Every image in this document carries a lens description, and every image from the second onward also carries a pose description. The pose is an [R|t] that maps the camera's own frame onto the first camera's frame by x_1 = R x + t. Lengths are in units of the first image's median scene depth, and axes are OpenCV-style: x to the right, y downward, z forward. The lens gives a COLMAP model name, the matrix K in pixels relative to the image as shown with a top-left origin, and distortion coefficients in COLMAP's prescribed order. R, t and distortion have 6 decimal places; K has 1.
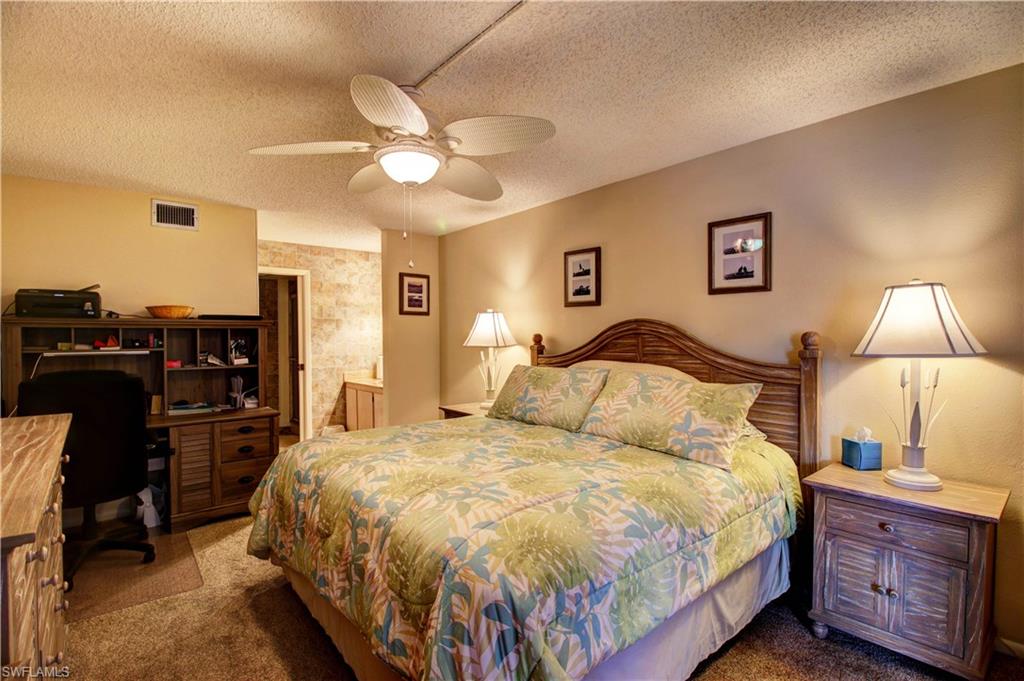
lens RADIAL K [[471.8, 0, 508.6], [0, 471.8, 345.2], [0, 0, 1]] dist [-0.009234, -0.000075]
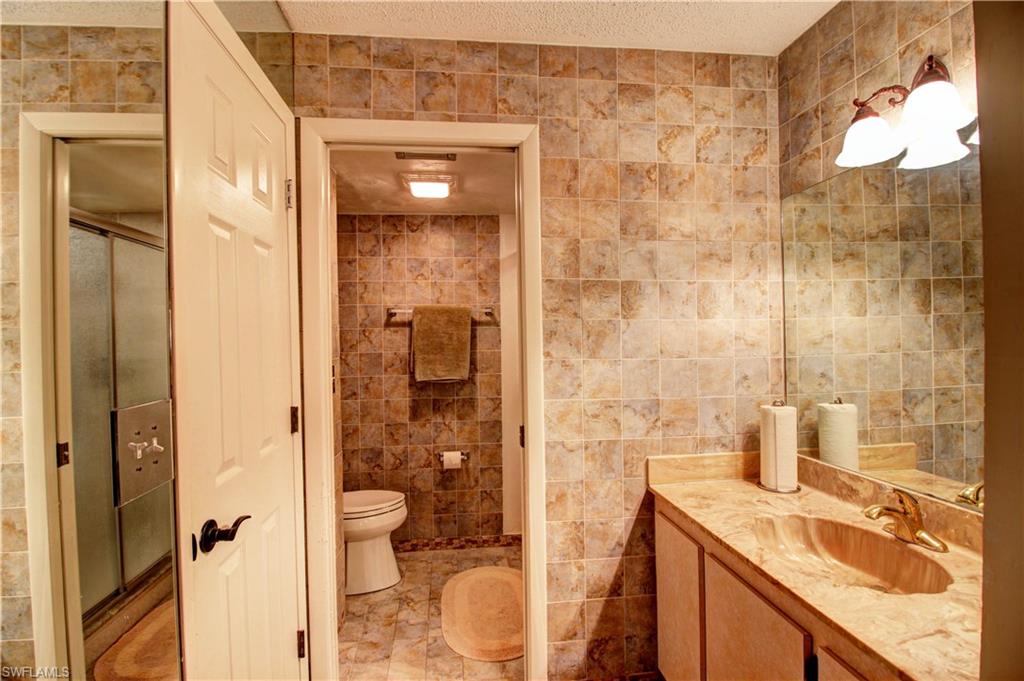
lens RADIAL K [[471.8, 0, 506.2], [0, 471.8, 340.2], [0, 0, 1]] dist [-0.009234, -0.000075]
pose [[0.822722, -0.003845, -0.568432, -0.255933], [-0.001068, 0.999965, -0.008311, -0.014919], [0.568444, 0.007445, 0.822689, 0.710082]]
